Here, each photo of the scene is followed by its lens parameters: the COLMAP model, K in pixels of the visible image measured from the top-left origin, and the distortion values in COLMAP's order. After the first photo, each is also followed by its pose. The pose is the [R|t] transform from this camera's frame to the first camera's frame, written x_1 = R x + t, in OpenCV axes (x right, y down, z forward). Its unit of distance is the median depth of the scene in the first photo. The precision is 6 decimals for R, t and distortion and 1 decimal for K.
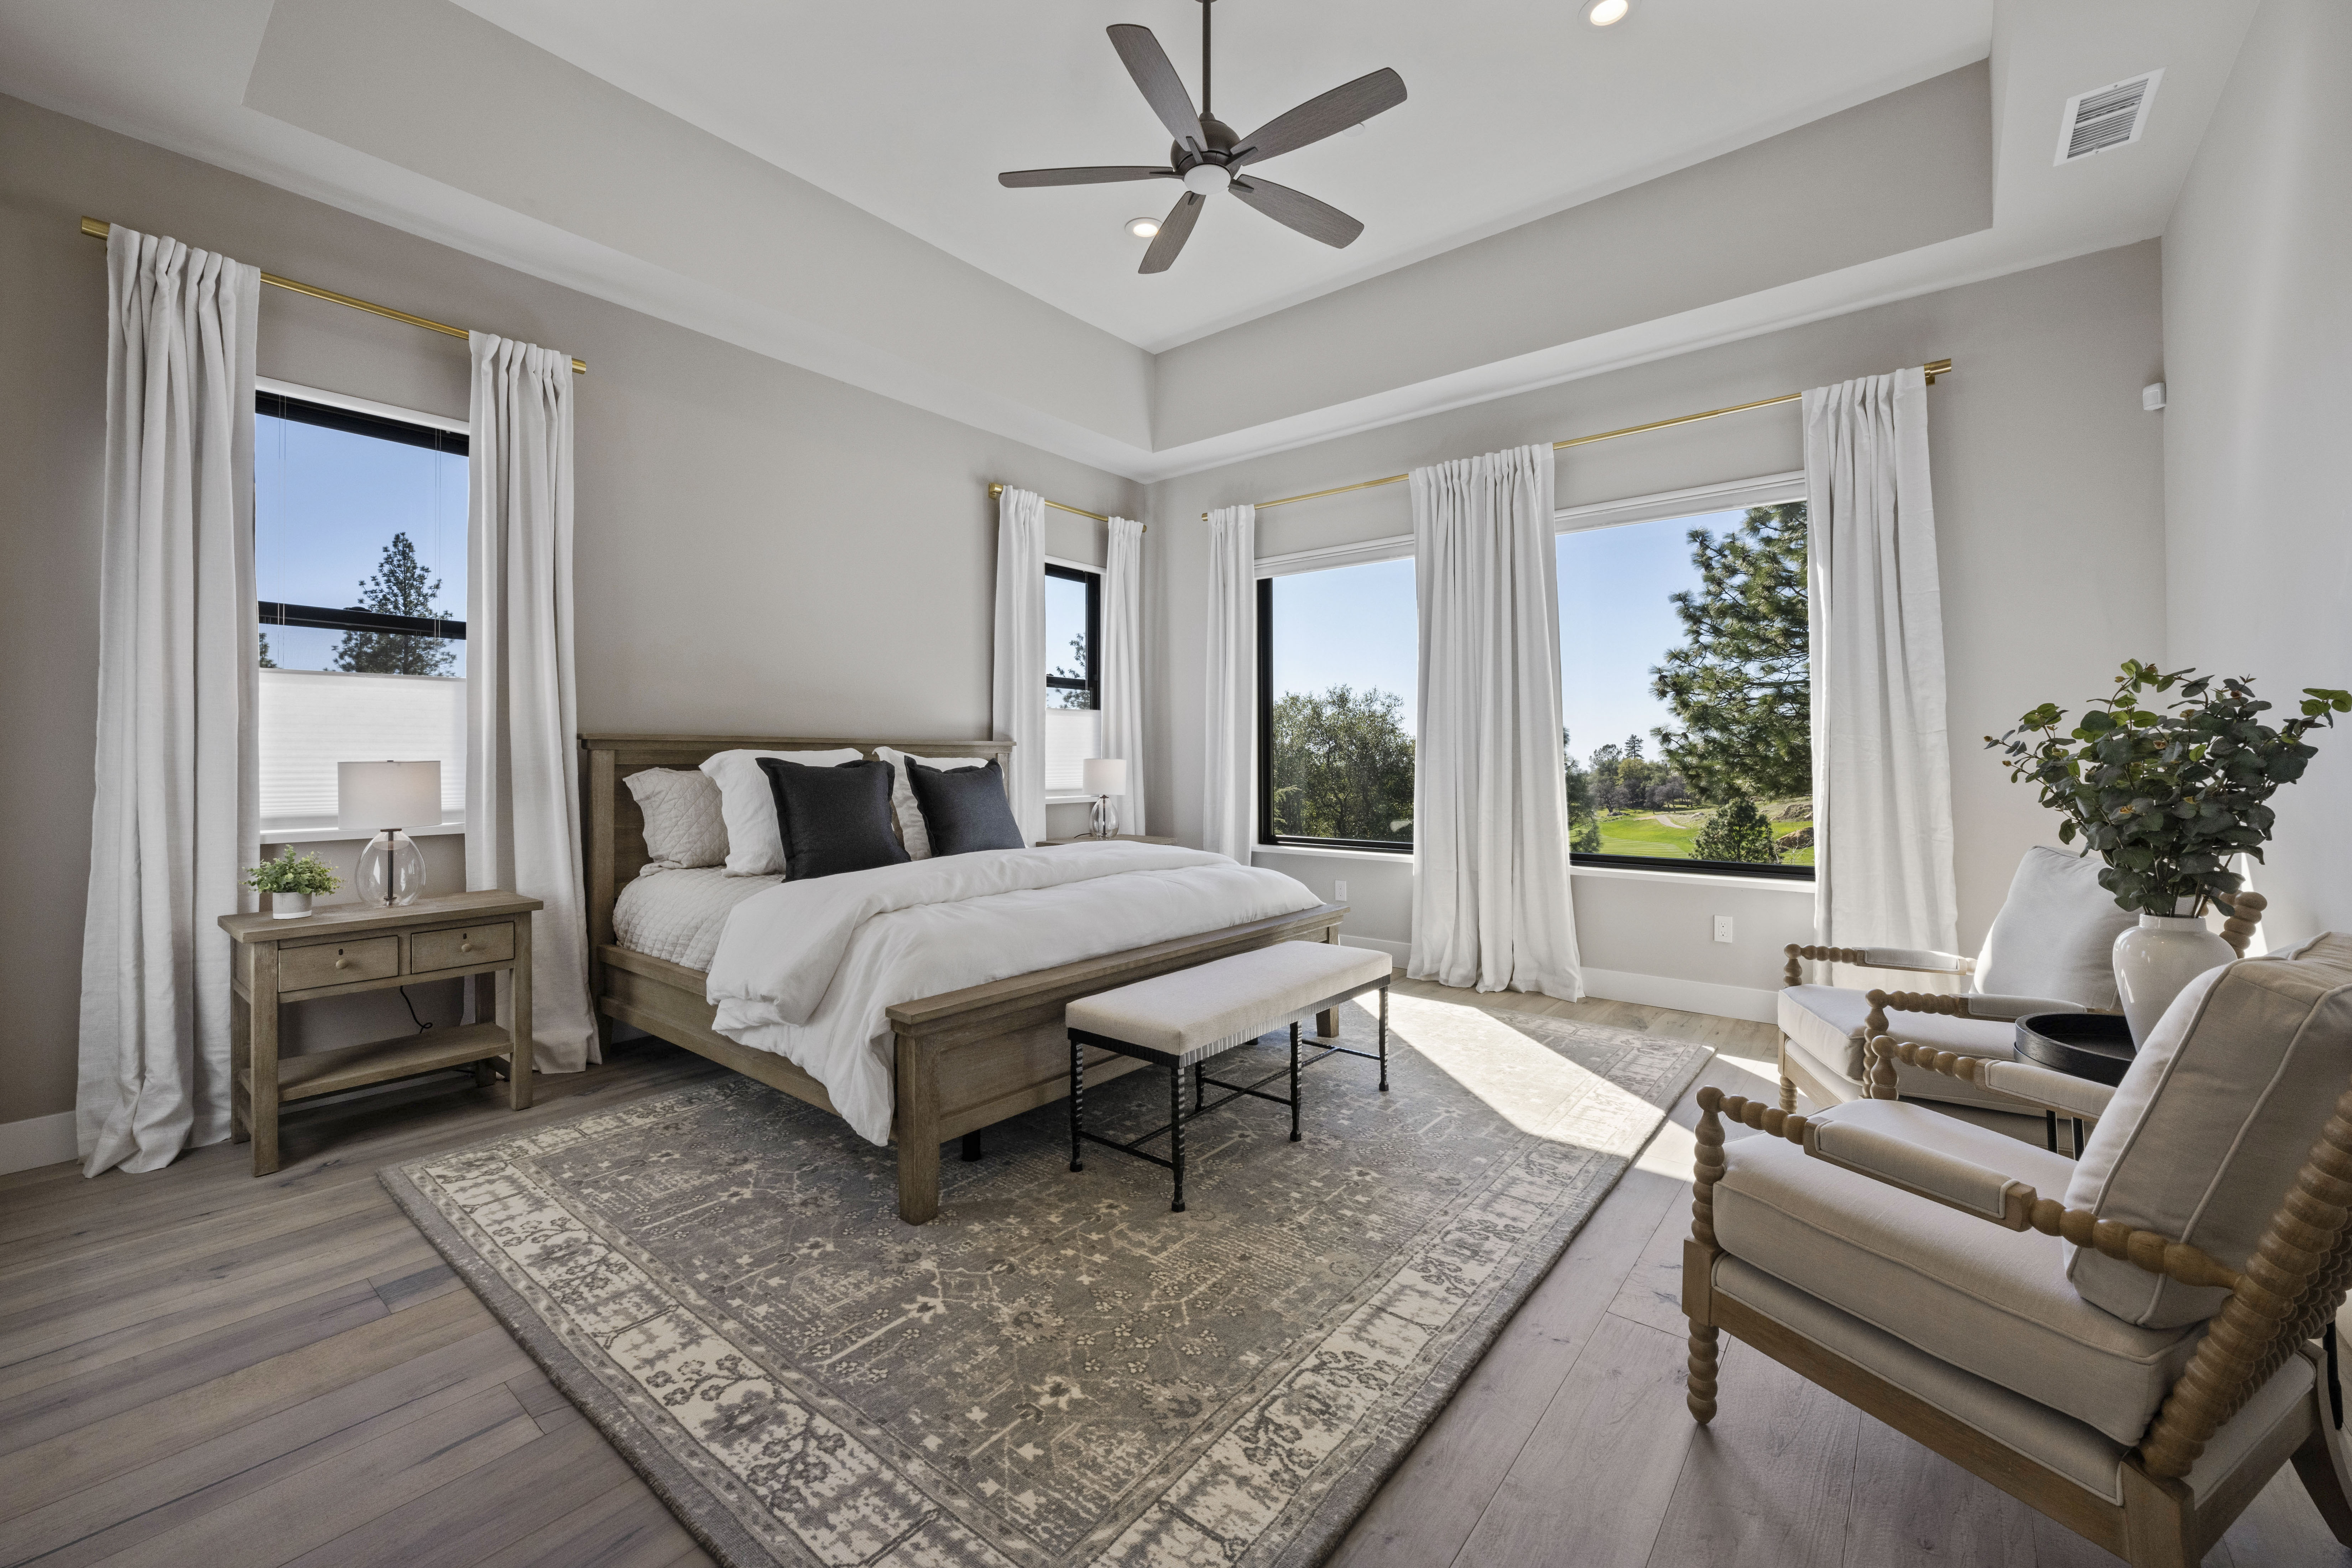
lens RADIAL K [[929.8, 0, 1192.7], [0, 929.8, 760.1], [0, 0, 1]] dist [-0.006152, 0.000594]
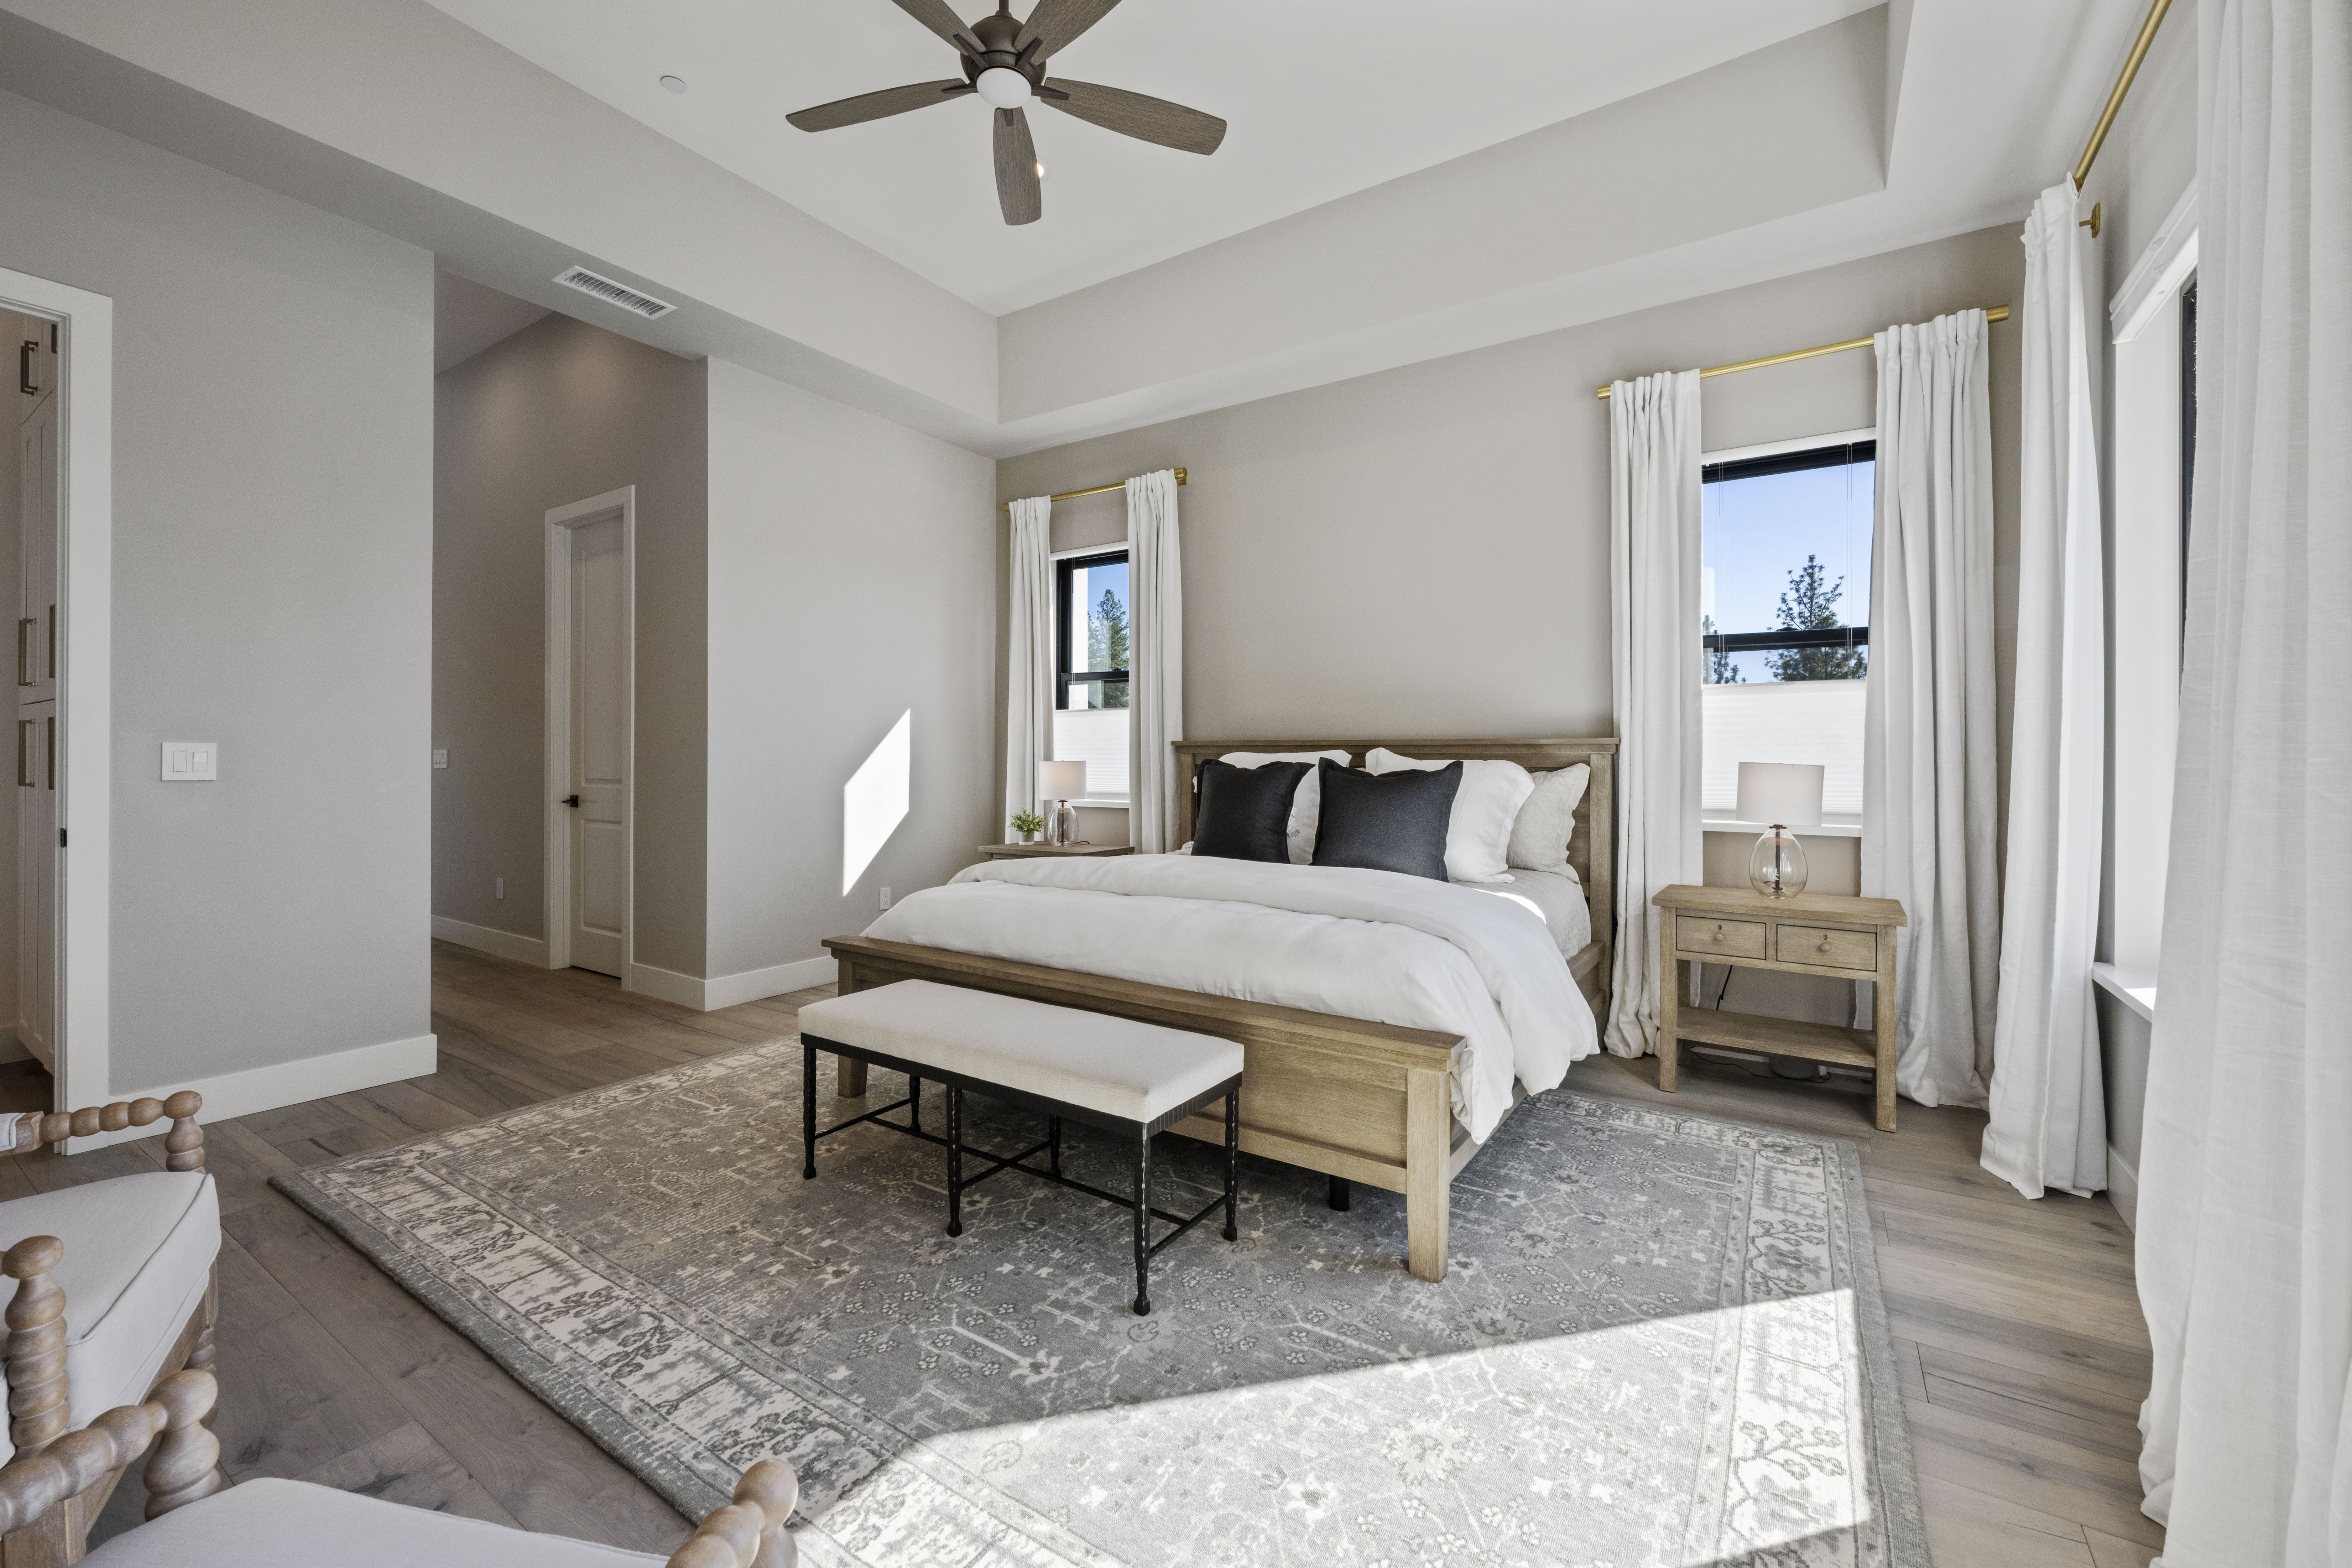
lens RADIAL K [[929.8, 0, 1154.9], [0, 929.8, 766.7], [0, 0, 1]] dist [-0.006152, 0.000594]
pose [[0.099386, 0.006008, -0.995031, 0.124150], [-0.010316, 0.999934, 0.005007, 0.000110], [0.994995, 0.009767, 0.099441, 0.146722]]
